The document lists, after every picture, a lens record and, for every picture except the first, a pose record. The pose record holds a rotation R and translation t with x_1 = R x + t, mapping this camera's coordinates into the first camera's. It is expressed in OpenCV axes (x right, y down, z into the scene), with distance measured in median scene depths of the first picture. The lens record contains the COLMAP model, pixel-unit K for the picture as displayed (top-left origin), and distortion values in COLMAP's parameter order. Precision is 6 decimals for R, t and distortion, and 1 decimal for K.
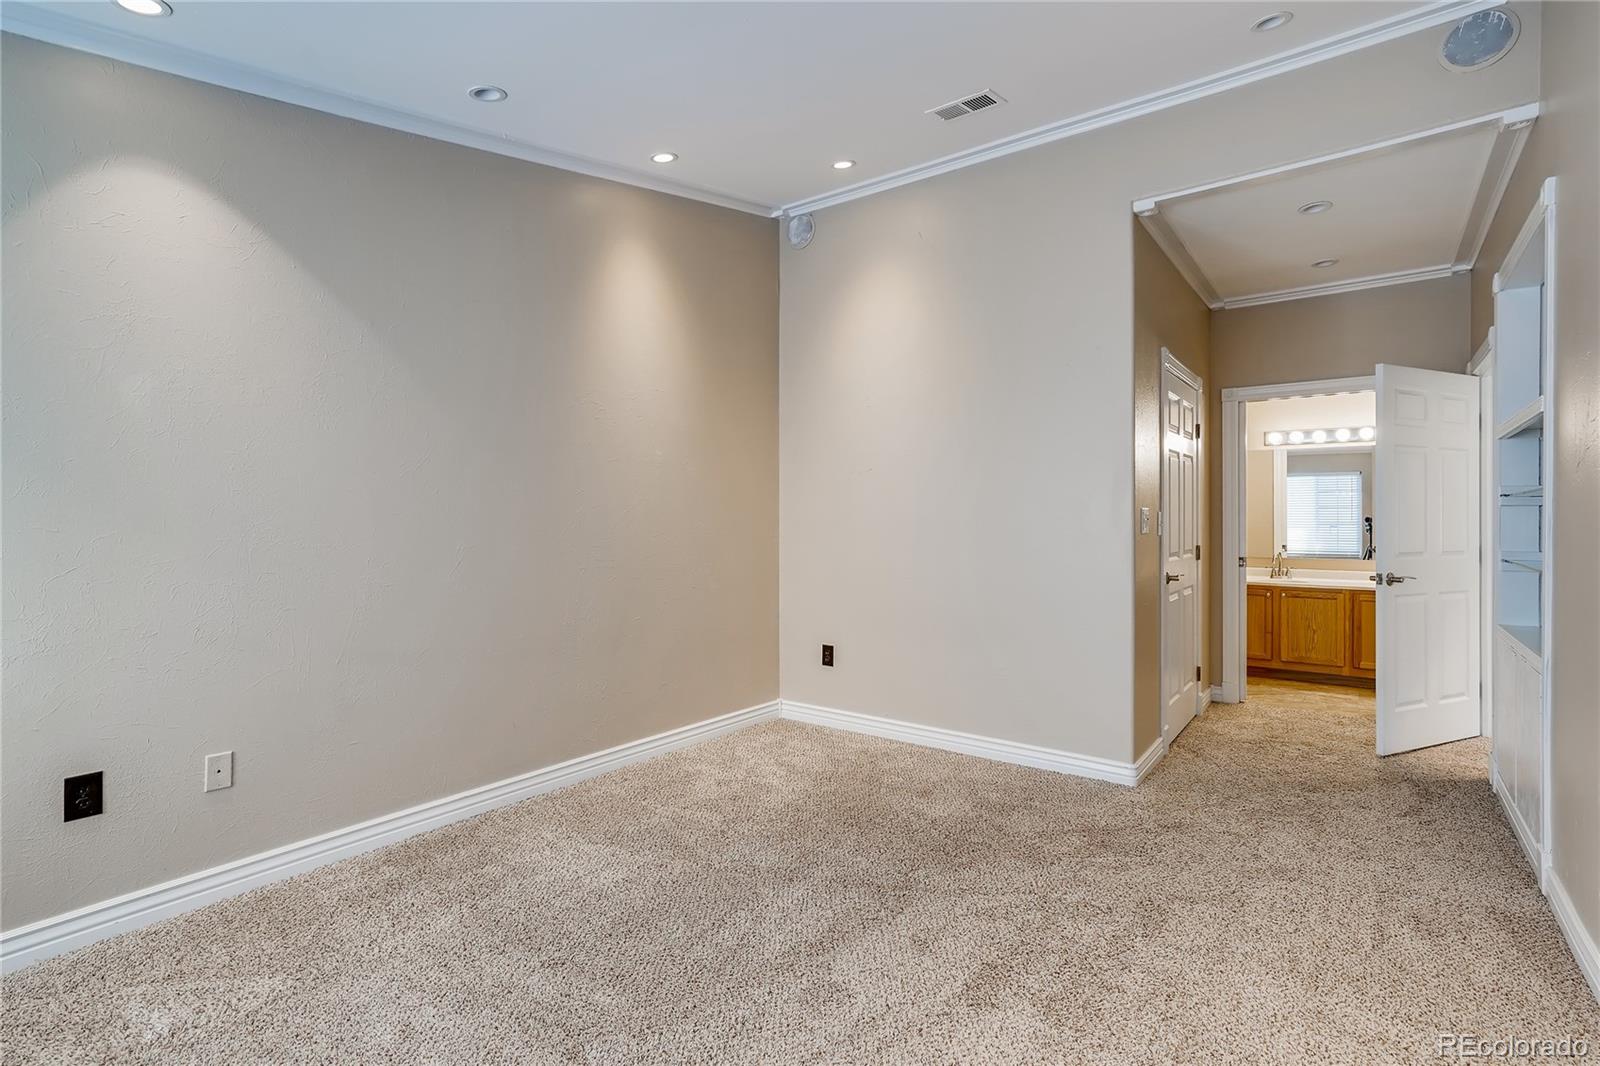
lens RADIAL K [[754.1, 0, 783.6], [0, 754.1, 524.0], [0, 0, 1]] dist [-0.028742, 0.018403]
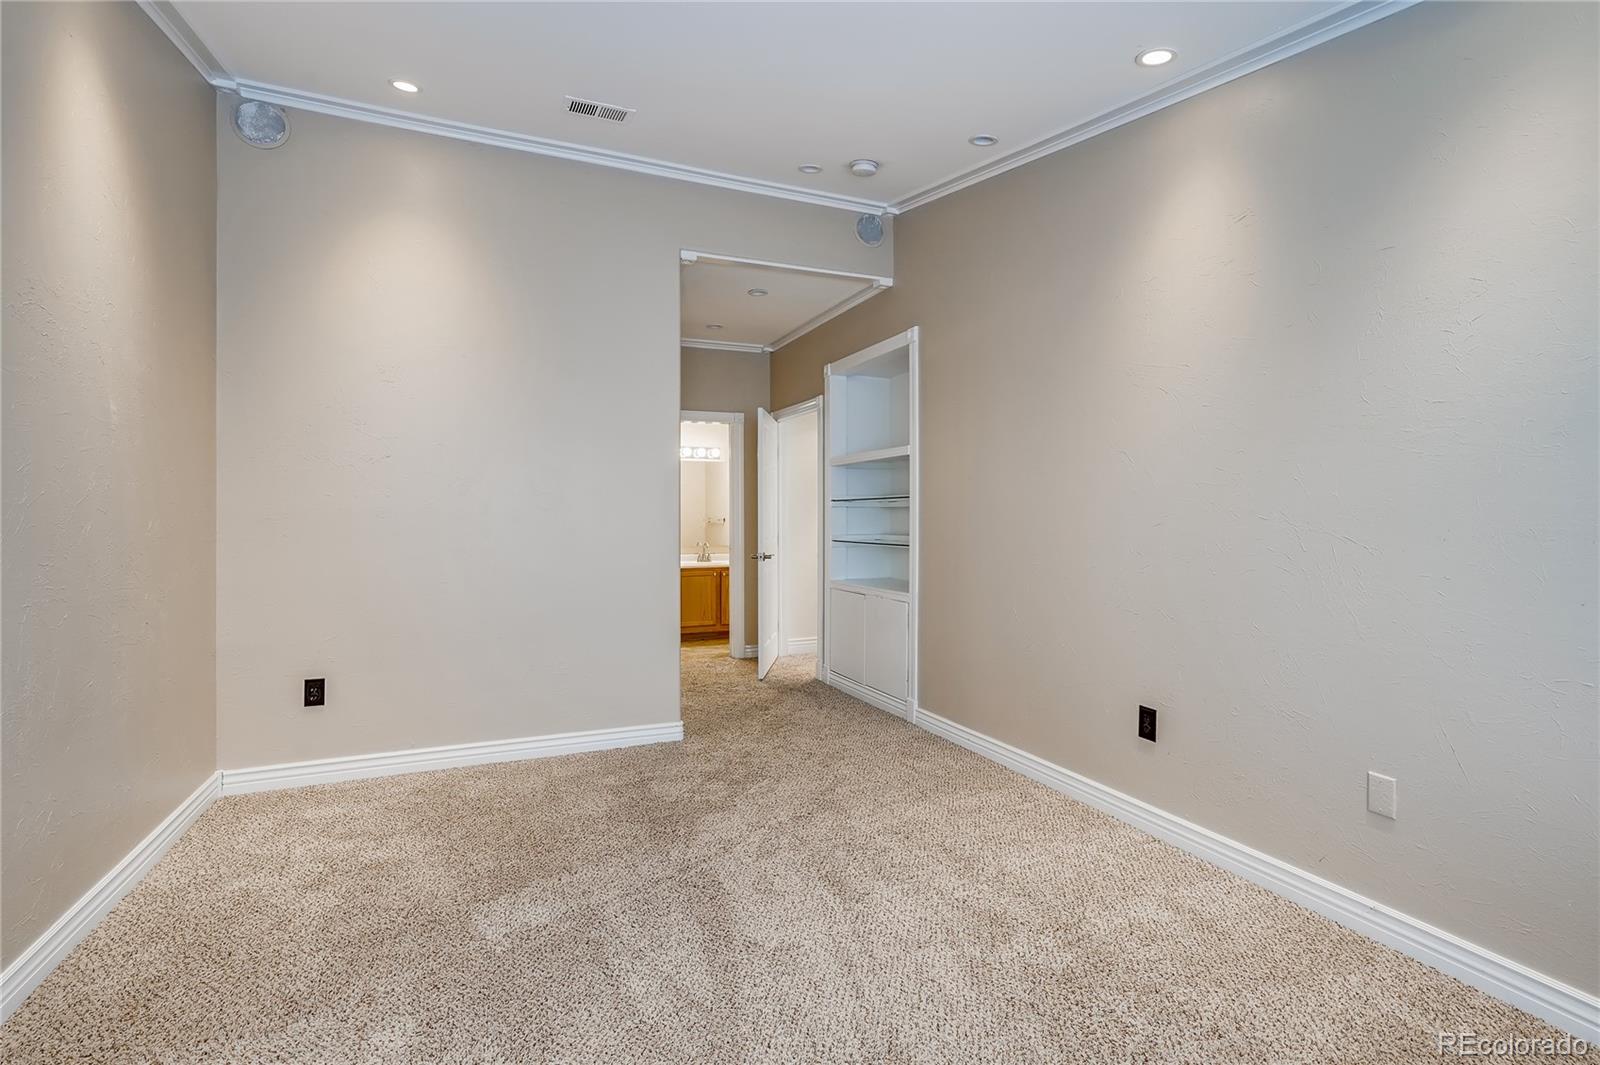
lens RADIAL K [[754.1, 0, 787.2], [0, 754.1, 525.0], [0, 0, 1]] dist [-0.028742, 0.018403]
pose [[0.489046, -0.010529, 0.872194, -0.460235], [0.007469, 0.999941, 0.007884, -0.000234], [-0.872226, 0.002659, 0.489096, 0.247974]]
